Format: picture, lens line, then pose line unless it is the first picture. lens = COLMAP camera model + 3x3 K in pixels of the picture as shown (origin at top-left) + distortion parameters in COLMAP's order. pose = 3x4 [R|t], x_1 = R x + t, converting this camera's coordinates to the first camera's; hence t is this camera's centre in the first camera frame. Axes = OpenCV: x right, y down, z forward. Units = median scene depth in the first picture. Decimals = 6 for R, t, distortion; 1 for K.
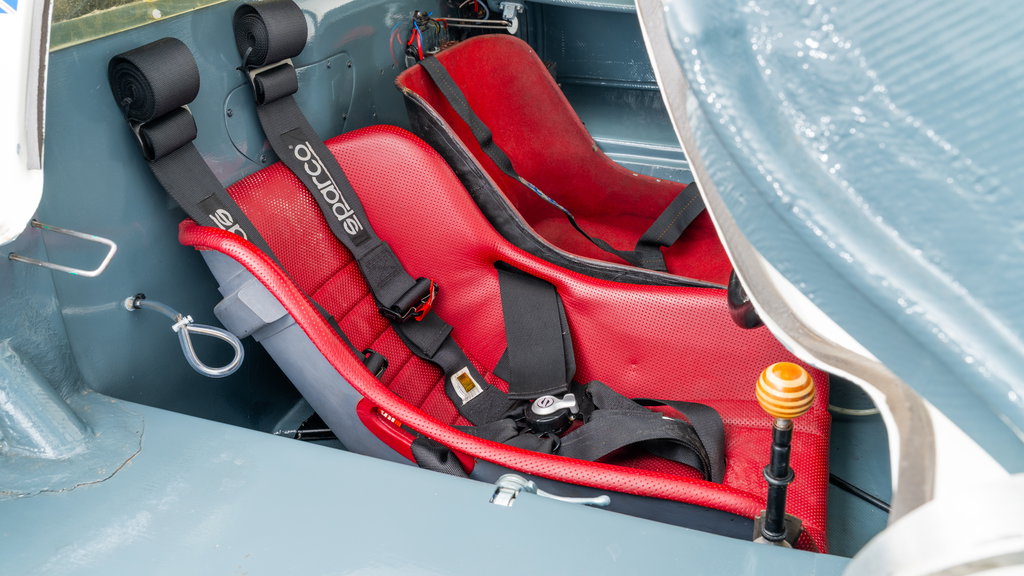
lens RADIAL K [[882.3, 0, 522.1], [0, 882.3, 290.0], [0, 0, 1]] dist [0.019715, -0.001599]
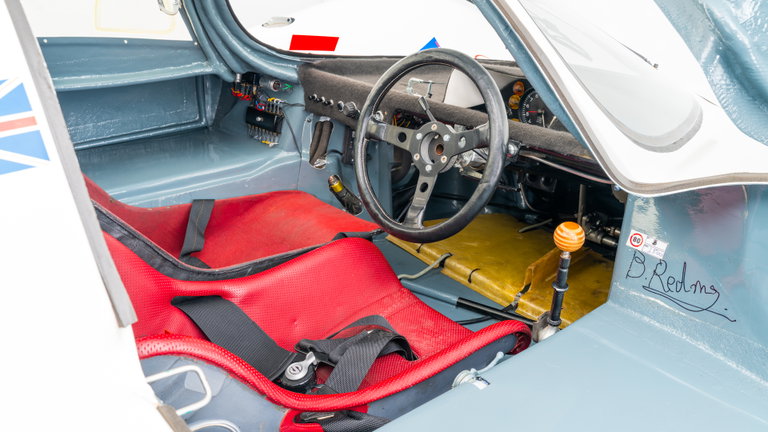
lens RADIAL K [[661.7, 0, 383.8], [0, 661.7, 210.8], [0, 0, 1]] dist [0.019715, -0.001599]
pose [[0.544855, -0.317971, 0.775904, -0.559153], [0.385156, 0.916829, 0.105258, -0.133251], [-0.744841, 0.241494, 0.622007, 0.226446]]
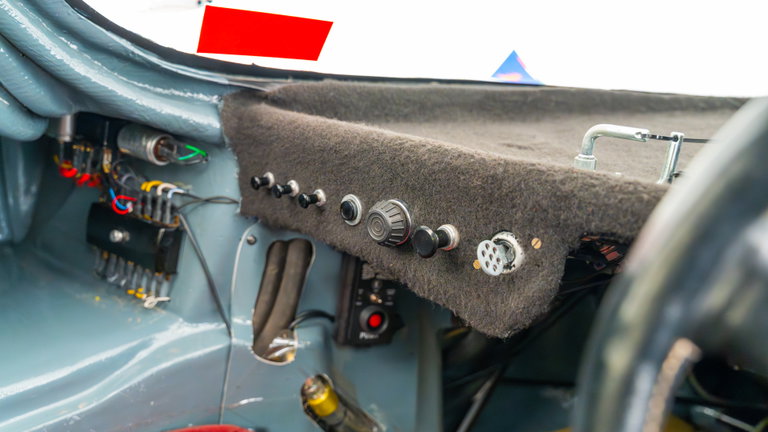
lens RADIAL K [[666.9, 0, 386.6], [0, 666.9, 218.4], [0, 0, 1]] dist [-0.021509, 0.005198]
pose [[0.446346, -0.256593, 0.857284, 0.103335], [0.390488, 0.917834, 0.071409, -0.234588], [-0.805167, 0.302886, 0.509868, 0.809741]]
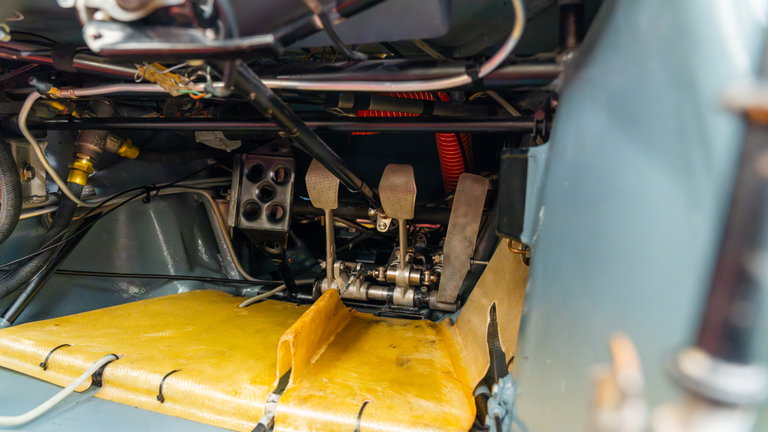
lens RADIAL K [[522.2, 0, 383.0], [0, 522.2, 218.5], [0, 0, 1]] dist [-0.009057, -0.001913]
pose [[0.027454, -0.129804, 0.991160, 0.069201], [0.449325, 0.887322, 0.103759, 0.098374], [-0.892946, 0.442504, 0.082685, 0.660679]]
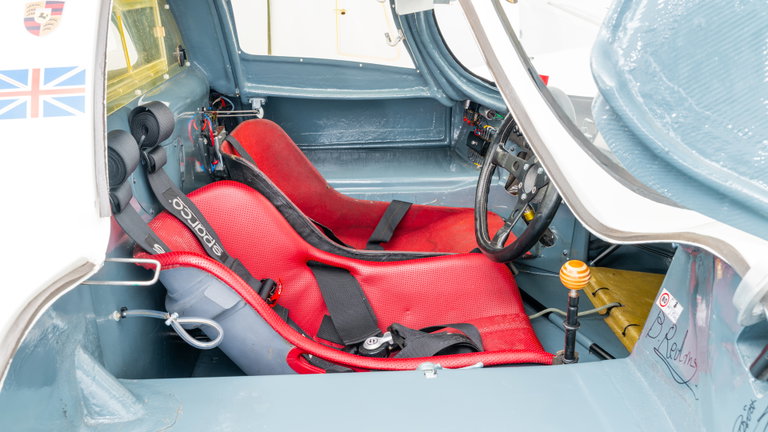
lens RADIAL K [[661.7, 0, 394.9], [0, 661.7, 218.3], [0, 0, 1]] dist [0.019715, -0.001599]
pose [[0.920105, -0.130762, 0.369198, -0.320136], [0.179755, 0.978468, -0.101429, 0.039253], [-0.347986, 0.159691, 0.923799, -0.113459]]
